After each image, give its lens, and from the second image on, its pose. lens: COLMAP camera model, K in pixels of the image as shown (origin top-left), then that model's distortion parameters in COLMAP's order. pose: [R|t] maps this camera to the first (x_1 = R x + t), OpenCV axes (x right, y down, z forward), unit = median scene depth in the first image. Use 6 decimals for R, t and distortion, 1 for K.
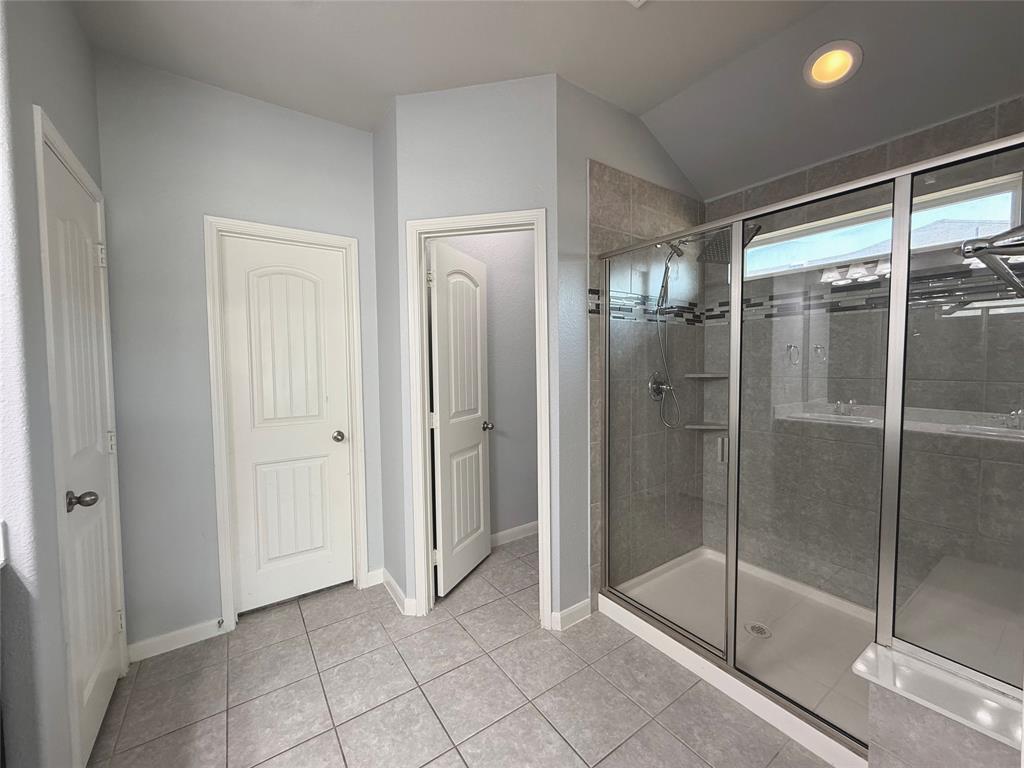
lens RADIAL K [[409.2, 0, 508.2], [0, 409.2, 383.1], [0, 0, 1]] dist [0.001685, 0.000850]
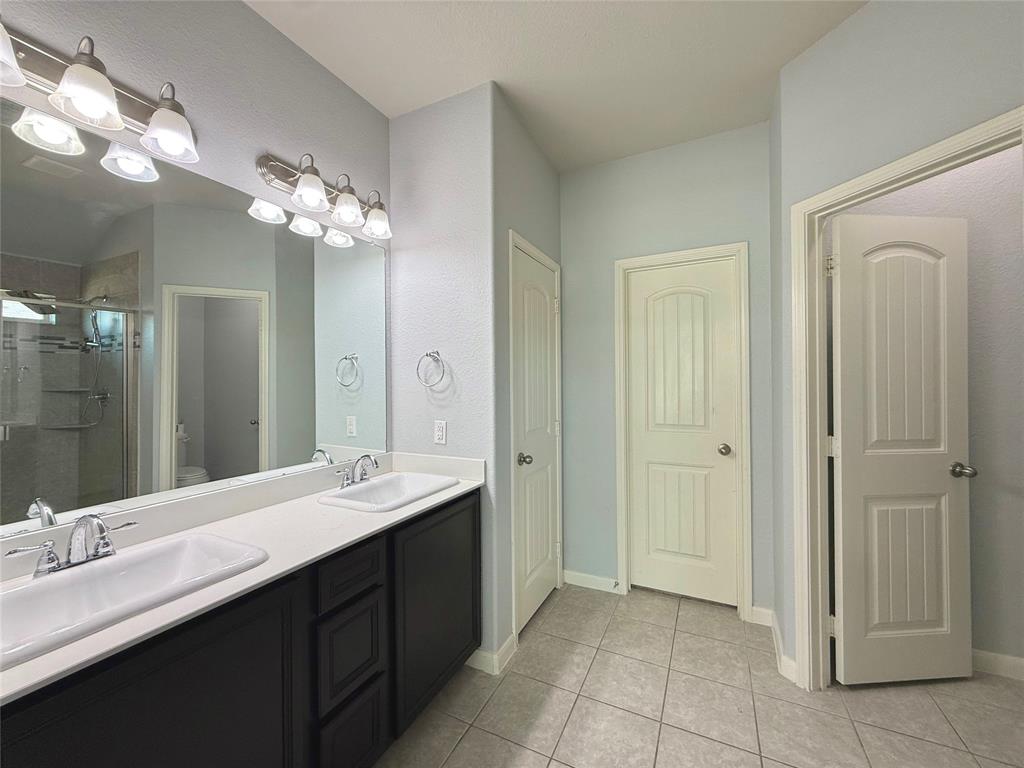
lens RADIAL K [[409.2, 0, 506.3], [0, 409.2, 381.7], [0, 0, 1]] dist [0.001685, 0.000850]
pose [[0.482917, 0.006140, -0.875645, 0.207273], [-0.033630, 0.999368, -0.011539, -0.002349], [0.875020, 0.035020, 0.482818, 0.083119]]
